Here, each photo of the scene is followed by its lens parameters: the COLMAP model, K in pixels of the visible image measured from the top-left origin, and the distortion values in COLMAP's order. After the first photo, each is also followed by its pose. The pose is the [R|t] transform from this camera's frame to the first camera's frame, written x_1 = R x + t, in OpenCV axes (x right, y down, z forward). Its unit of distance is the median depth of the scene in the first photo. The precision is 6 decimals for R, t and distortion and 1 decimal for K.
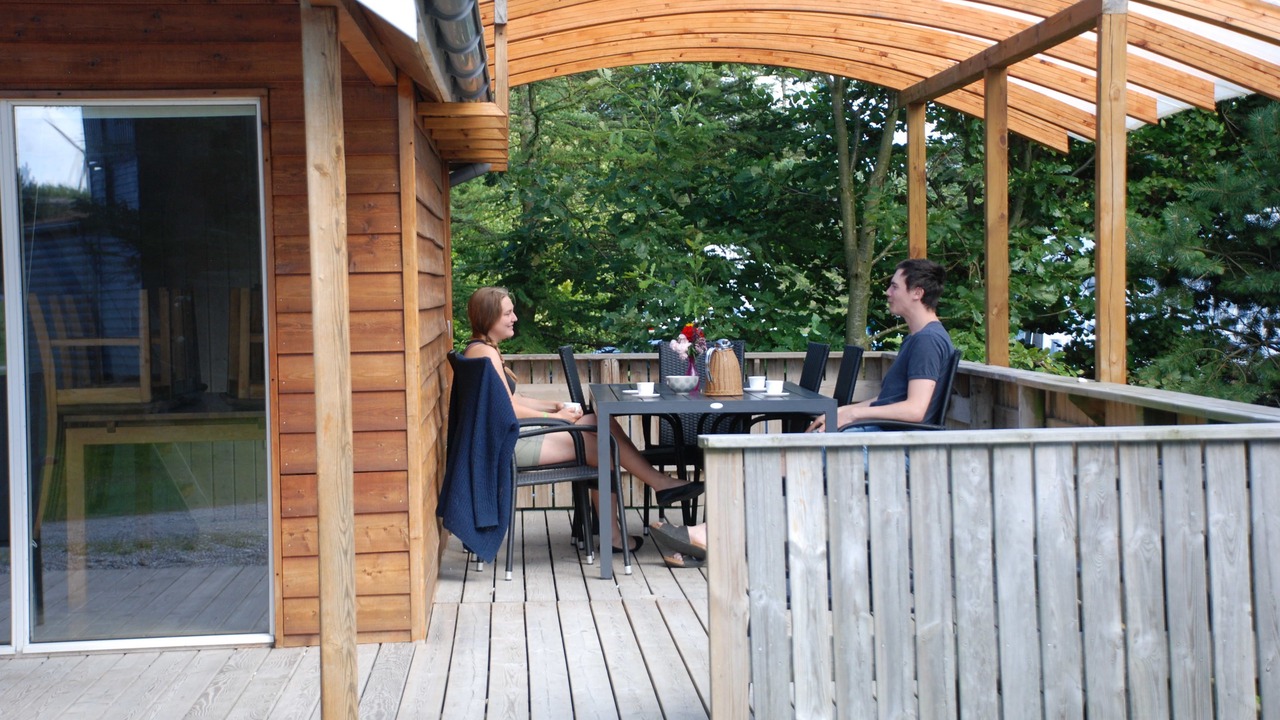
lens RADIAL K [[2706.6, 0, 640.0], [0, 2706.6, 360.0], [0, 0, 1]] dist [0.396995, 0.611992]
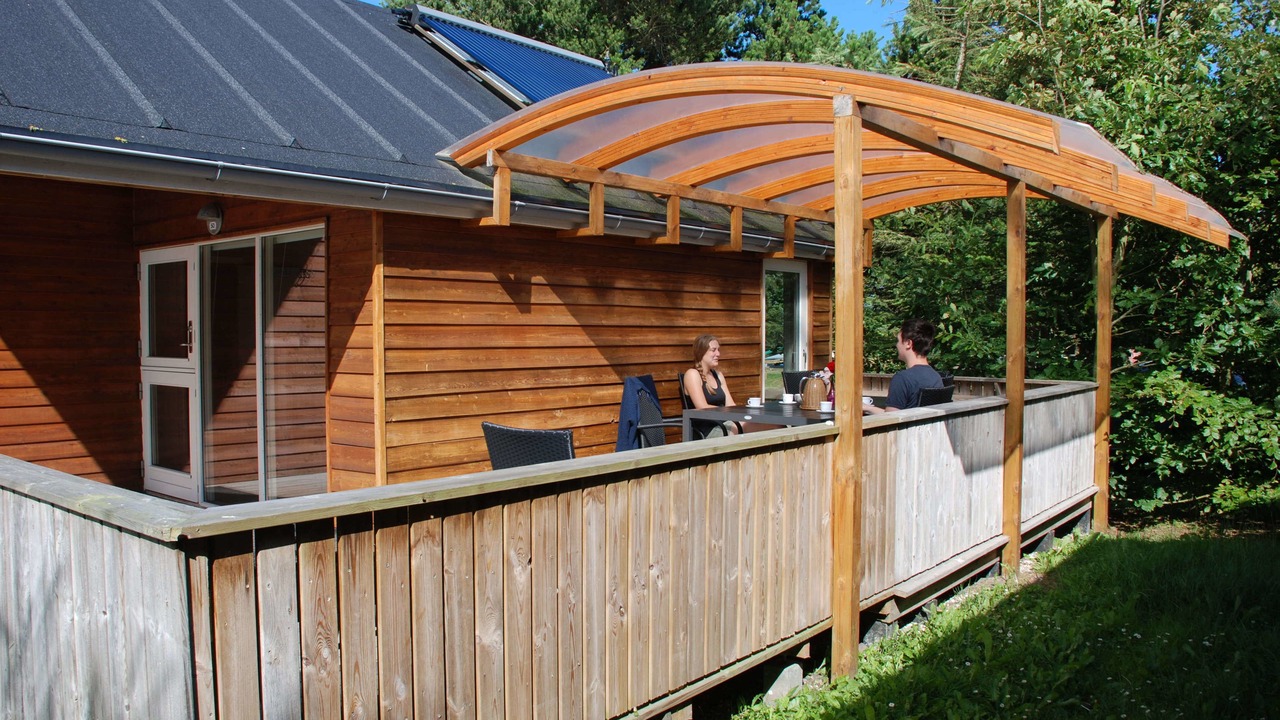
lens RADIAL K [[1026.4, 0, 594.7], [0, 1026.4, 357.0], [0, 0, 1]] dist [-0.141840, 0.006529]
pose [[0.731614, 0.036019, -0.680766, 0.555575], [-0.032631, 0.999309, 0.017804, -0.037439], [0.680937, 0.009188, 0.732284, 0.862590]]
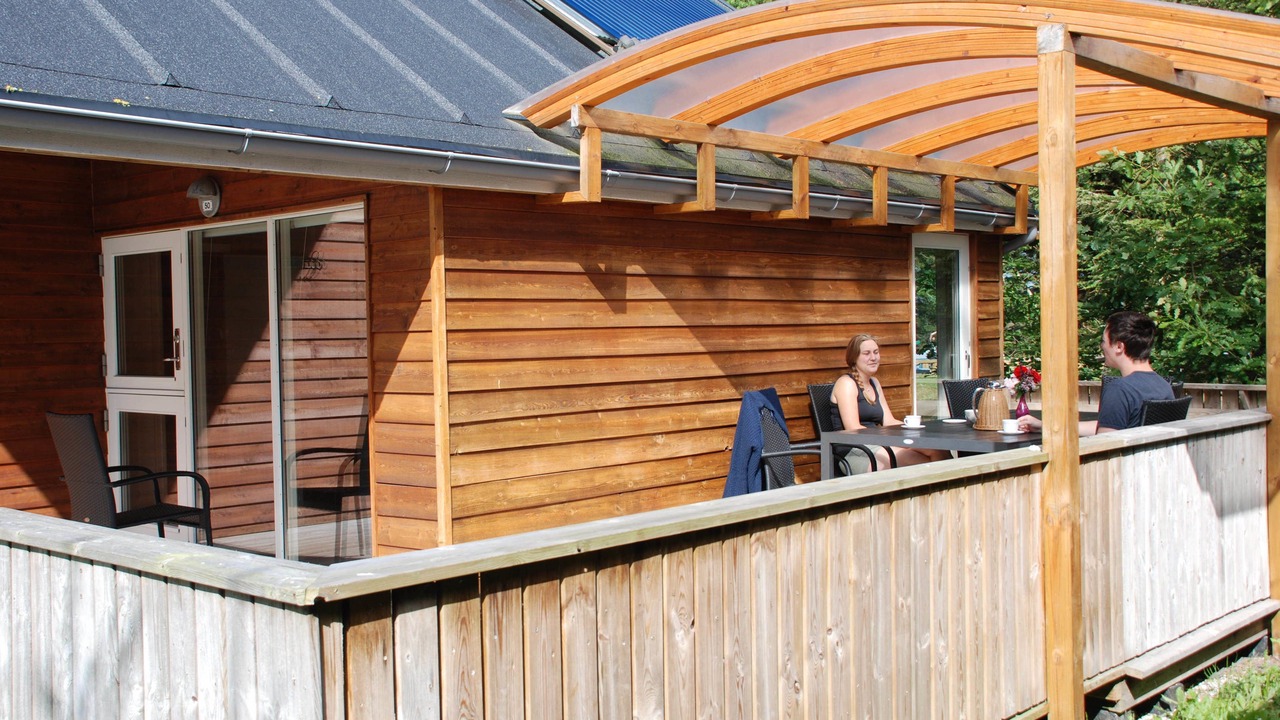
lens RADIAL K [[1365.8, 0, 586.9], [0, 1365.8, 356.7], [0, 0, 1]] dist [-0.025431, 0.236817]
pose [[0.698919, 0.020377, -0.714911, 0.553954], [-0.014070, 0.999792, 0.014742, -0.040882], [0.715063, -0.000244, 0.699060, 0.807463]]
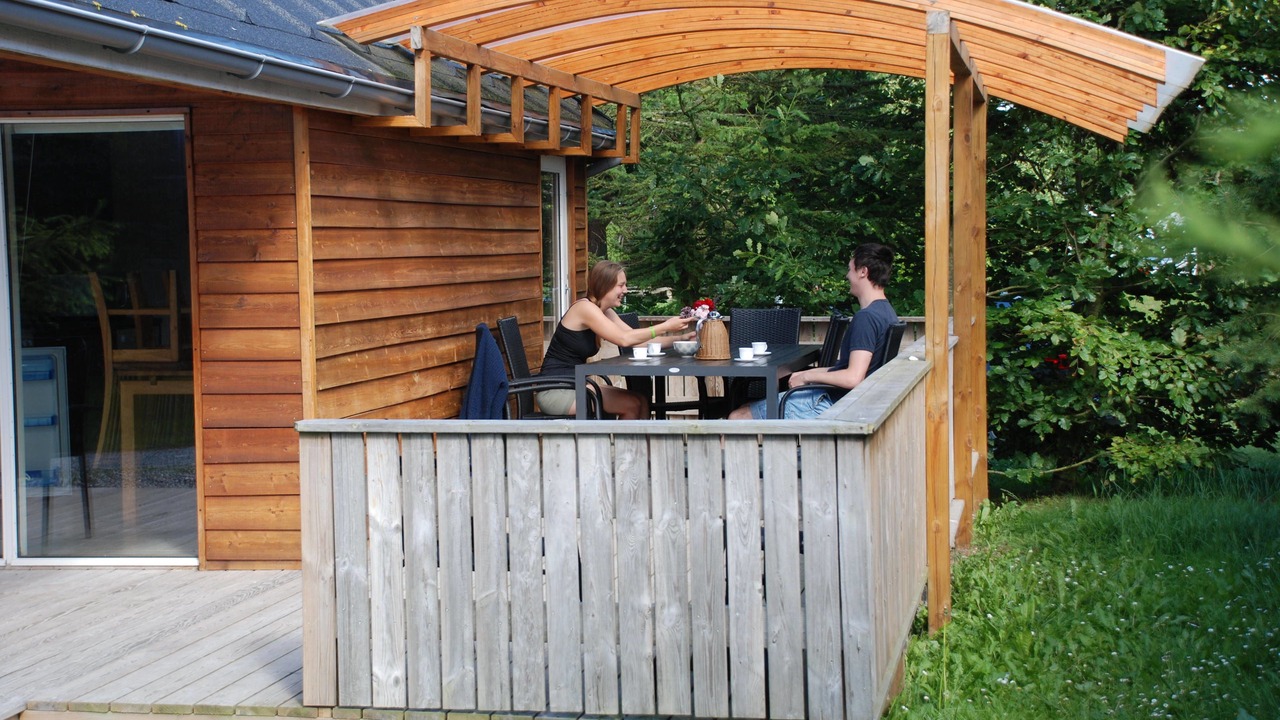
lens RADIAL K [[2144.1, 0, 640.0], [0, 2144.1, 360.0], [0, 0, 1]] dist [0.228096, 0.180505]
pose [[0.971286, 0.017806, -0.237246, 0.376131], [-0.010224, 0.999398, 0.033149, -0.028963], [0.237694, -0.029772, 0.970884, 0.155699]]
